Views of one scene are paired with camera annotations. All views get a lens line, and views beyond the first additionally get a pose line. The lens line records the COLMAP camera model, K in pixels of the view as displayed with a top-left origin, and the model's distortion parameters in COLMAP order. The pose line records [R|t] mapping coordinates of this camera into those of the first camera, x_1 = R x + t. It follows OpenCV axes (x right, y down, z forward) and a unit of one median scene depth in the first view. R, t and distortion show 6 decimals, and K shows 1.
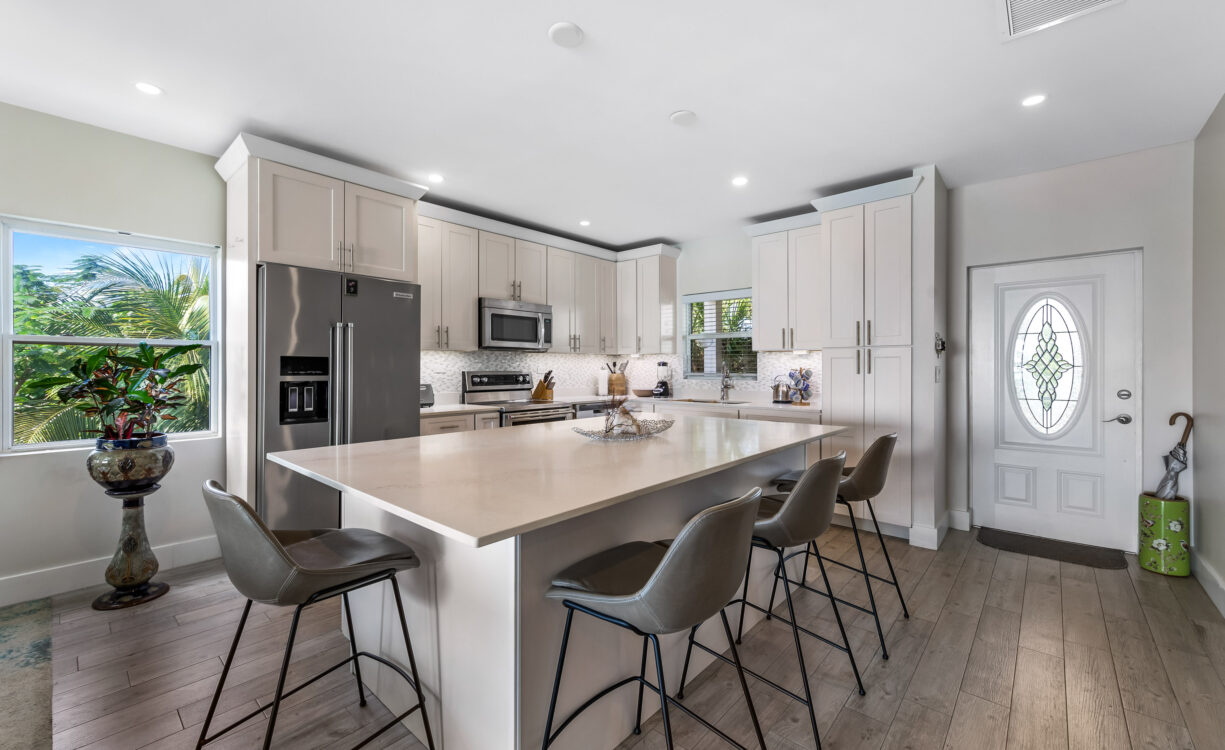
lens RADIAL K [[494.1, 0, 622.8], [0, 494.1, 371.0], [0, 0, 1]] dist [0.001277, 0.000258]
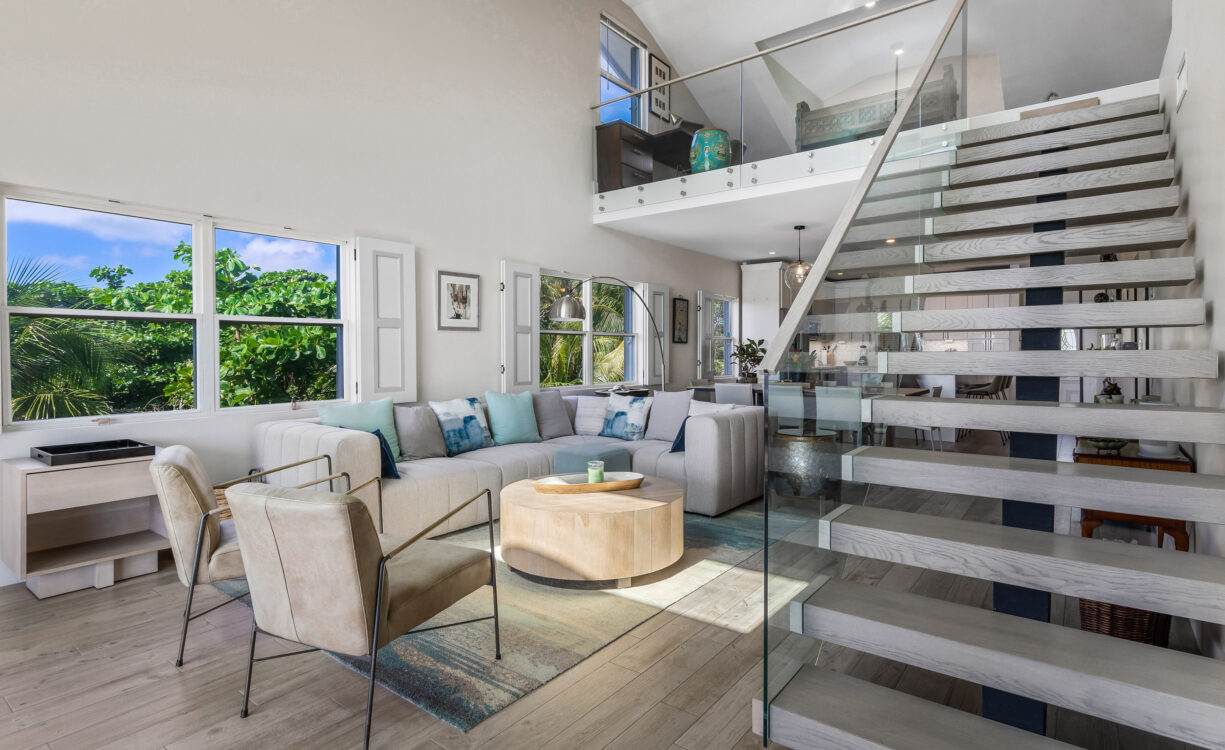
lens RADIAL K [[615.7, 0, 613.4], [0, 615.7, 358.0], [0, 0, 1]] dist [-0.001161, -0.000811]
pose [[0.998406, -0.005408, 0.056183, -1.204988], [0.005375, 0.999985, 0.000731, 0.025026], [-0.056186, -0.000428, 0.998420, -1.506524]]
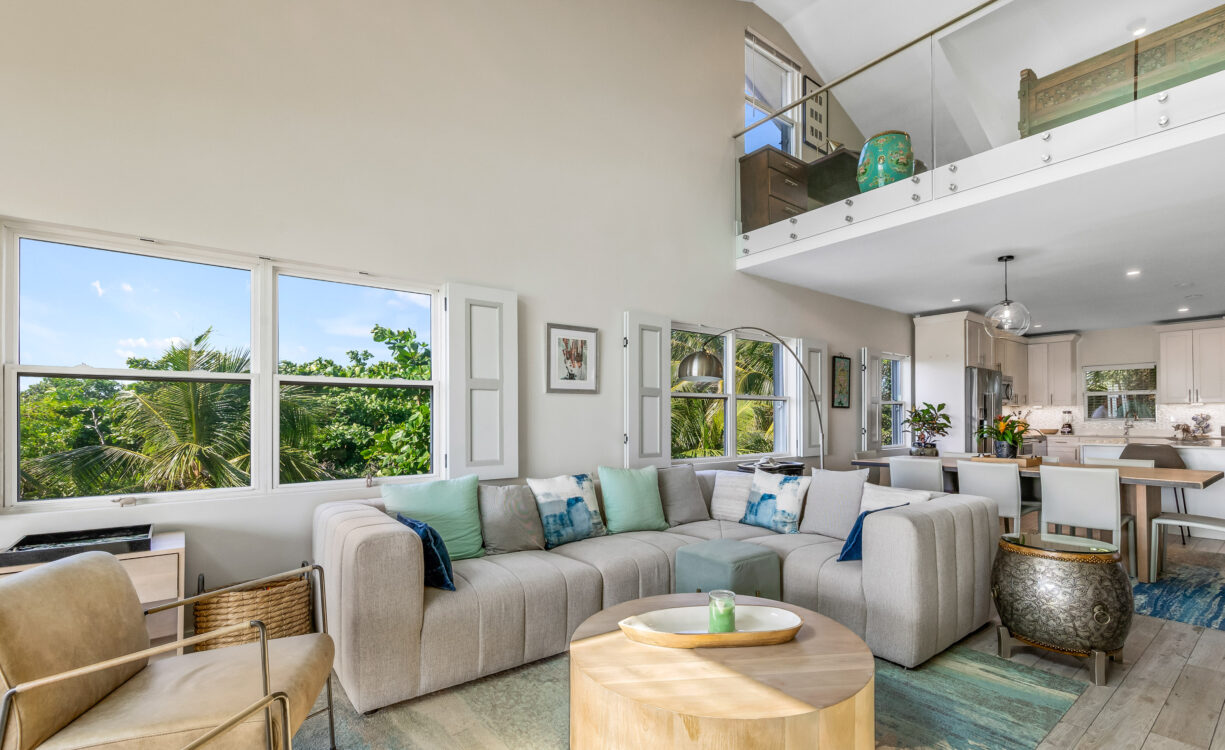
lens RADIAL K [[547.4, 0, 636.2], [0, 547.4, 413.0], [0, 0, 1]] dist [0.004563, 0.000431]
pose [[0.984325, -0.005892, -0.176267, -1.170120], [0.002645, 0.999823, -0.018650, 0.020433], [0.176346, 0.017892, 0.984166, -1.135082]]
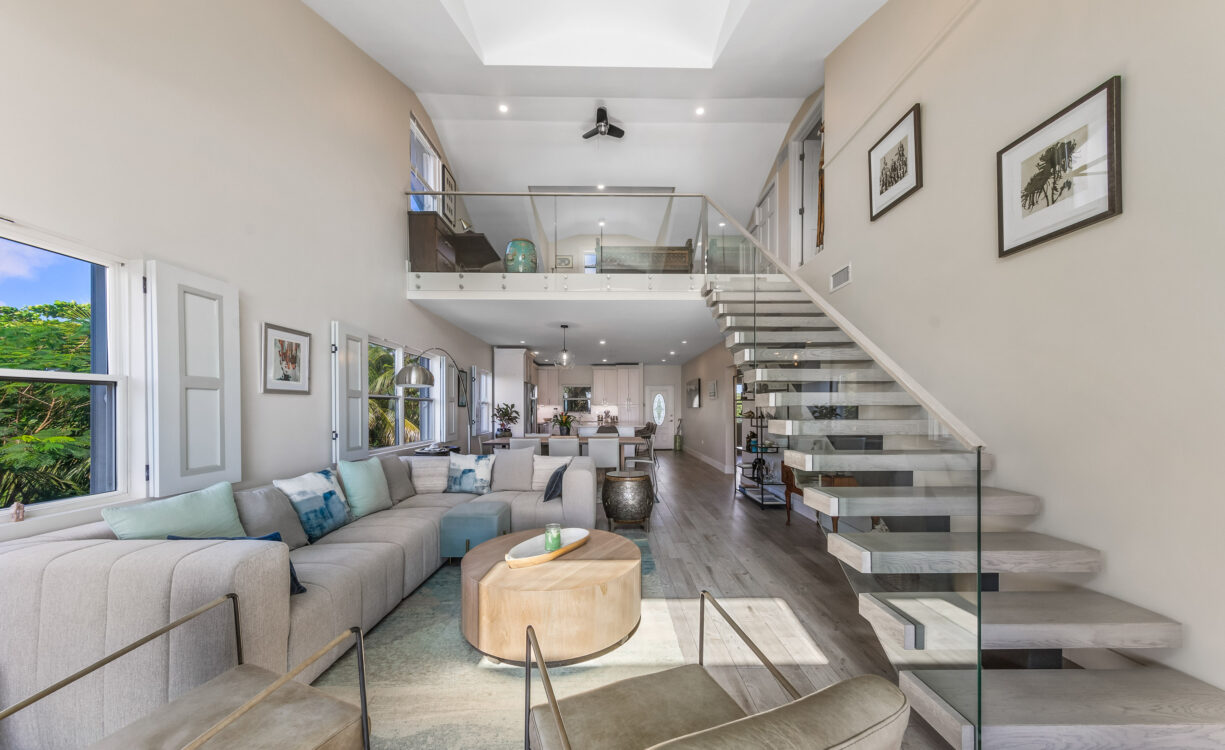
lens RADIAL K [[405.6, 0, 613.1], [0, 405.6, 410.1], [0, 0, 1]] dist [0.006969, -0.000034]
pose [[0.743320, -0.003414, 0.668927, -1.519251], [0.006942, 0.999972, -0.002610, 0.002232], [-0.668900, 0.006584, 0.743323, -1.150775]]
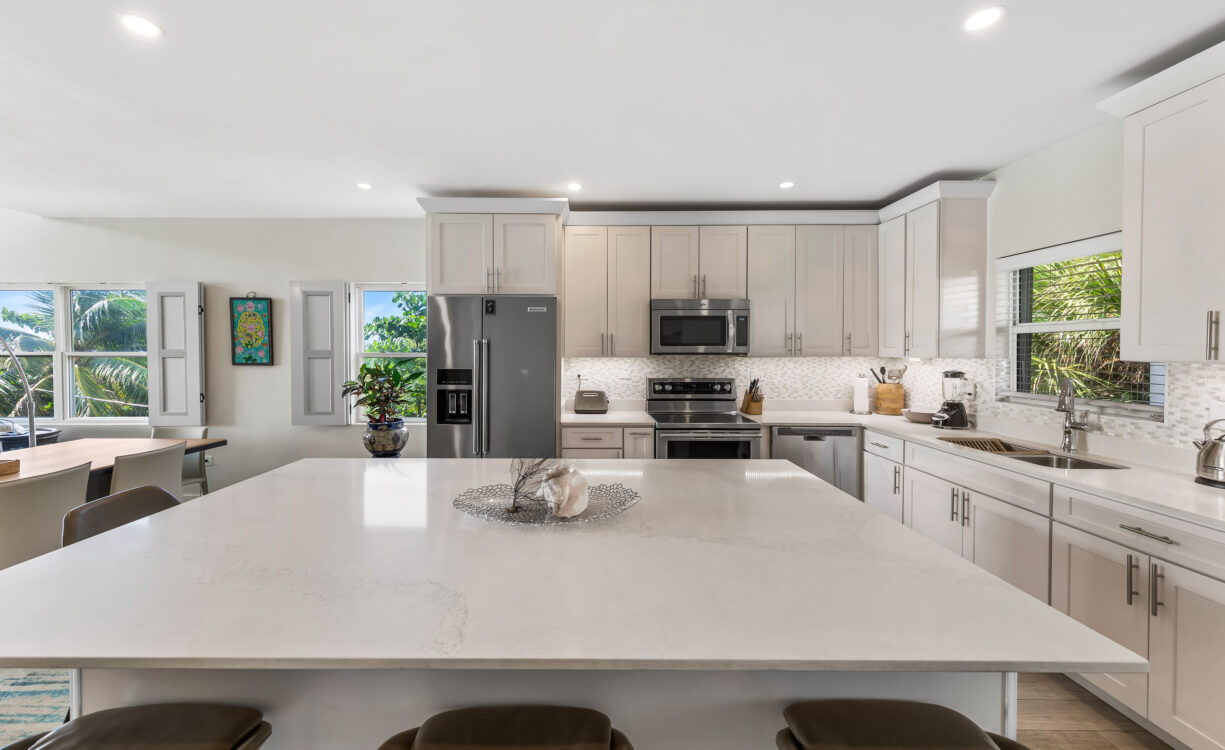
lens RADIAL K [[456.8, 0, 587.5], [0, 456.8, 358.6], [0, 0, 1]] dist [-0.000395, -0.000073]
pose [[0.646833, 0.014770, -0.762489, 0.277189], [-0.007087, 0.999886, 0.013356, -0.048210], [0.762599, -0.003235, 0.646863, 0.350578]]
